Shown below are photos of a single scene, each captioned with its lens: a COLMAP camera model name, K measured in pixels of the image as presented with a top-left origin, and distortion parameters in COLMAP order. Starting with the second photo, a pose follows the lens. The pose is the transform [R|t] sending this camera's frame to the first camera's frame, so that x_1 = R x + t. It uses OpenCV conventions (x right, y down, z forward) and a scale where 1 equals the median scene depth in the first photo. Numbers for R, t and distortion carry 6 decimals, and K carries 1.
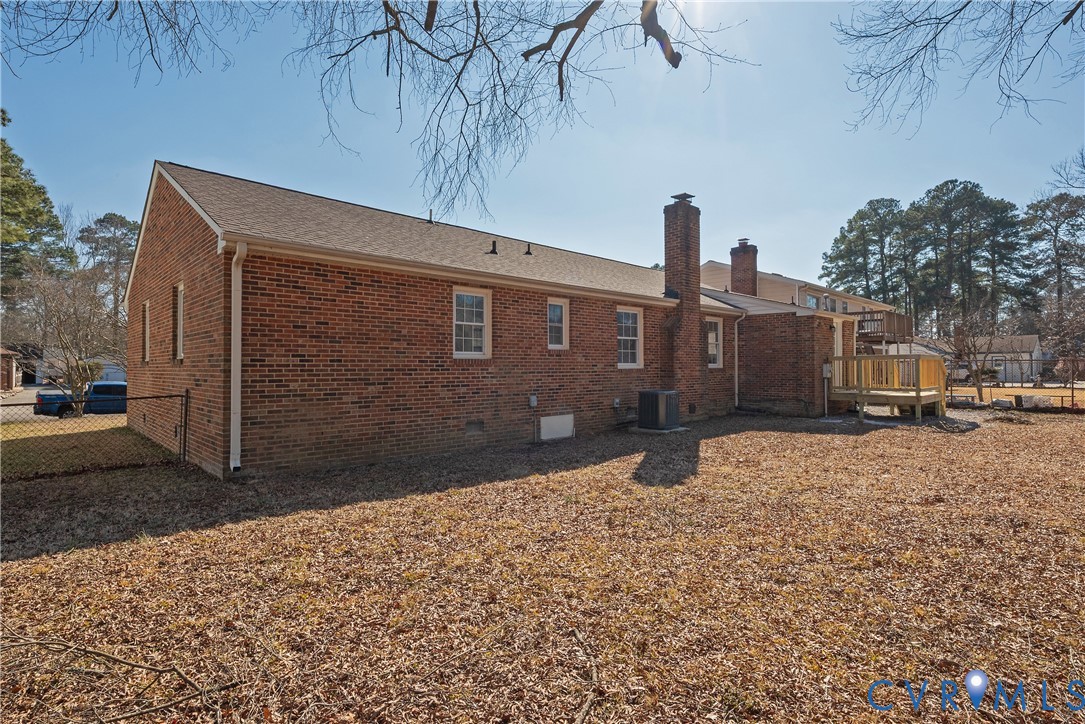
lens RADIAL K [[544.0, 0, 547.6], [0, 544.0, 360.1], [0, 0, 1]] dist [-0.002826, -0.000149]
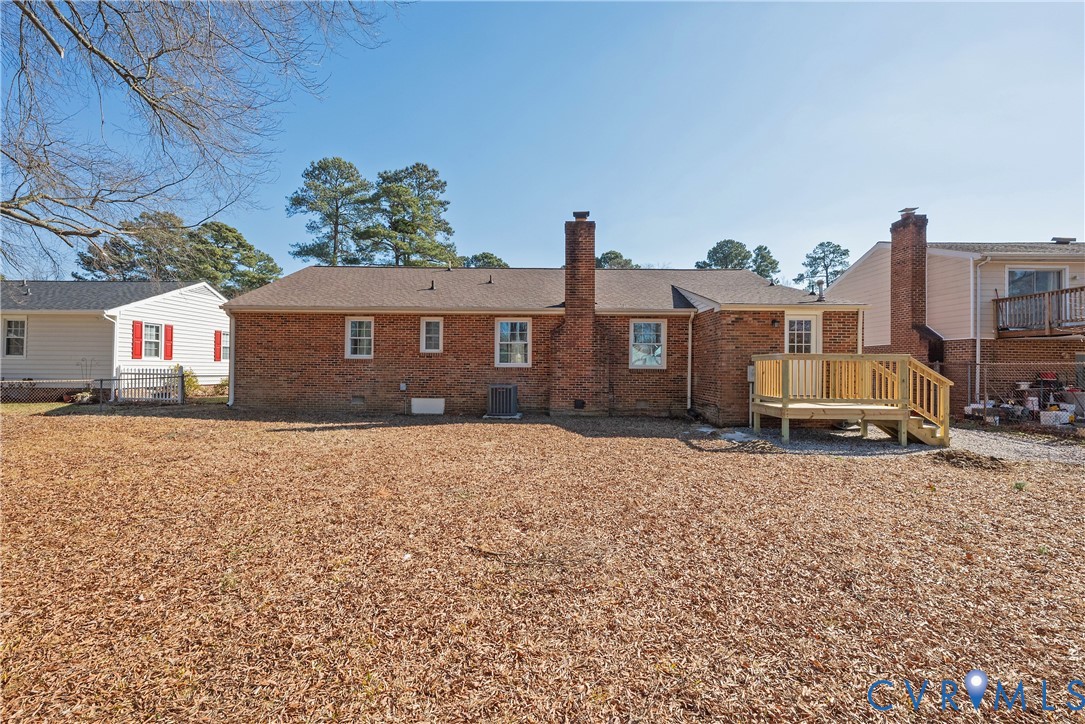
lens RADIAL K [[457.7, 0, 536.9], [0, 457.7, 361.5], [0, 0, 1]] dist [-0.000202, -0.000203]
pose [[0.691682, 0.002819, -0.722197, 1.115098], [-0.005048, 0.999987, -0.000931, 0.003650], [0.722184, 0.004290, 0.691687, 0.369890]]
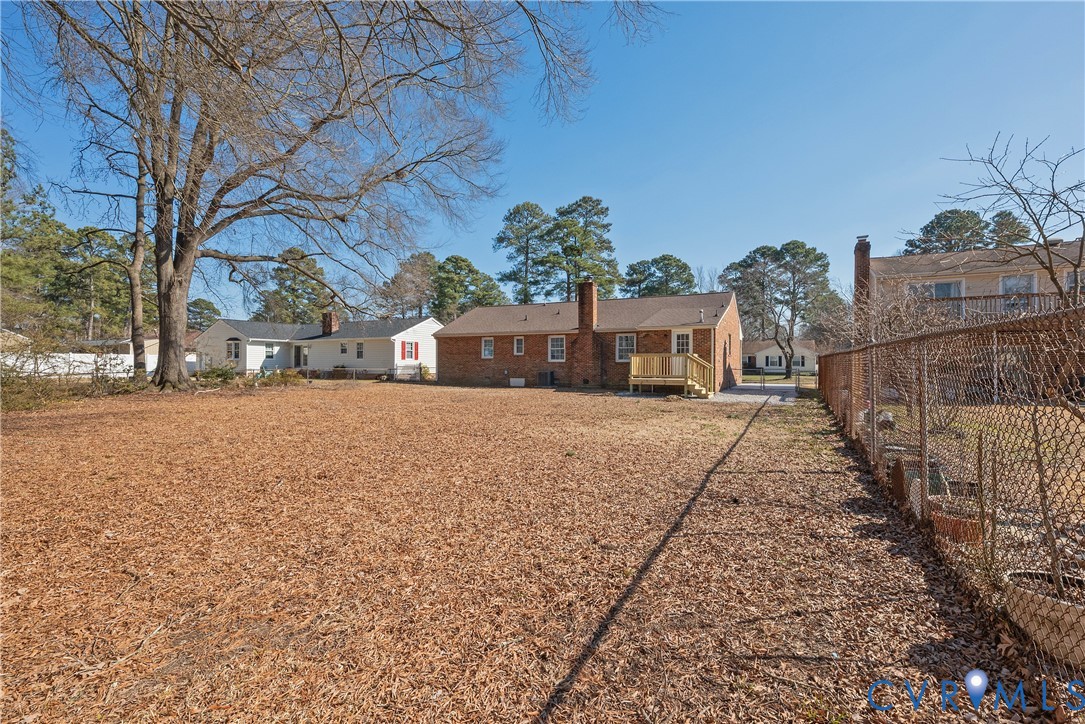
lens RADIAL K [[477.8, 0, 538.5], [0, 477.8, 362.6], [0, 0, 1]] dist [-0.002954, -0.000803]
pose [[0.298529, 0.004867, -0.954388, 2.457058], [0.007587, 0.999943, 0.007472, 0.003215], [0.954371, -0.009472, 0.298475, 0.368226]]
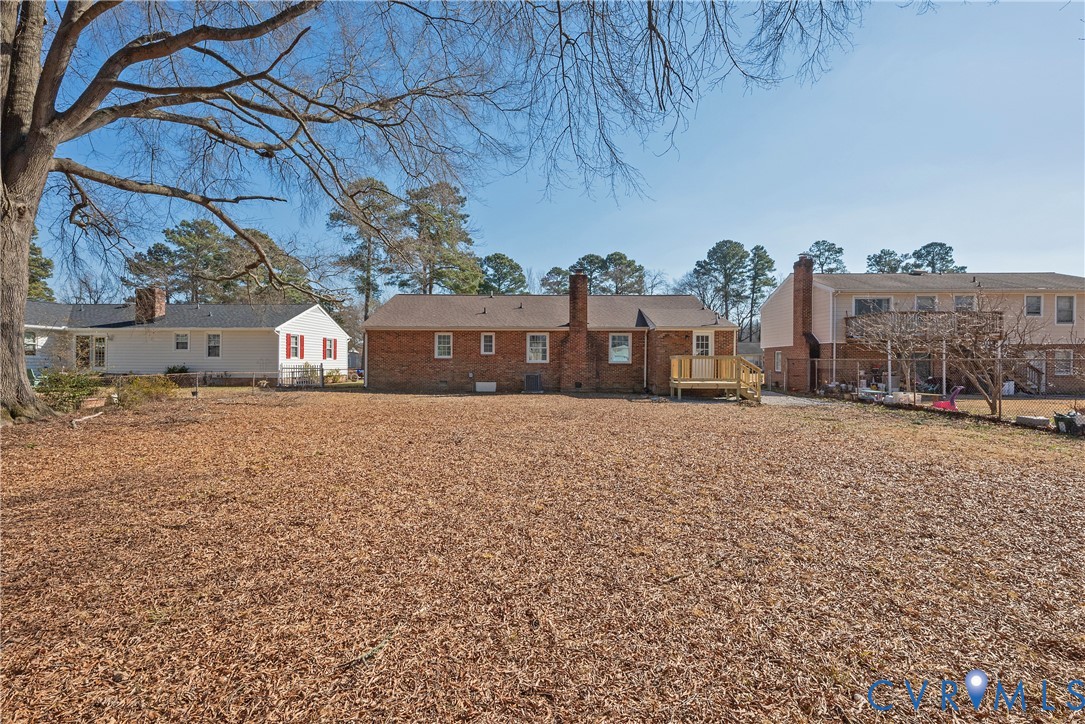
lens RADIAL K [[477.8, 0, 537.6], [0, 477.8, 361.8], [0, 0, 1]] dist [-0.002954, -0.000803]
pose [[0.680424, 0.009394, -0.732758, 1.723138], [0.000575, 0.999911, 0.013352, -0.014560], [0.732818, -0.009506, 0.680358, -0.257766]]
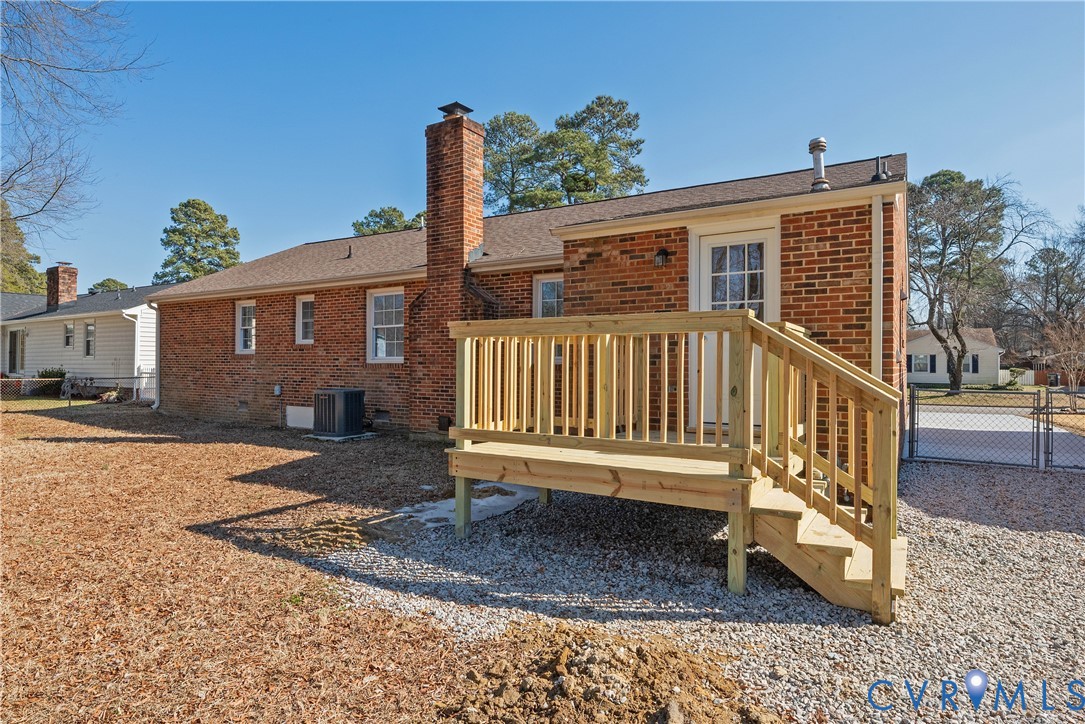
lens RADIAL K [[600.0, 0, 545.4], [0, 600.0, 361.9], [0, 0, 1]] dist [0.000095, 0.000294]
pose [[0.243718, 0.000434, -0.969846, 1.285515], [0.005311, 0.999984, 0.001782, 0.015789], [0.969832, -0.005585, 0.243712, 1.193478]]
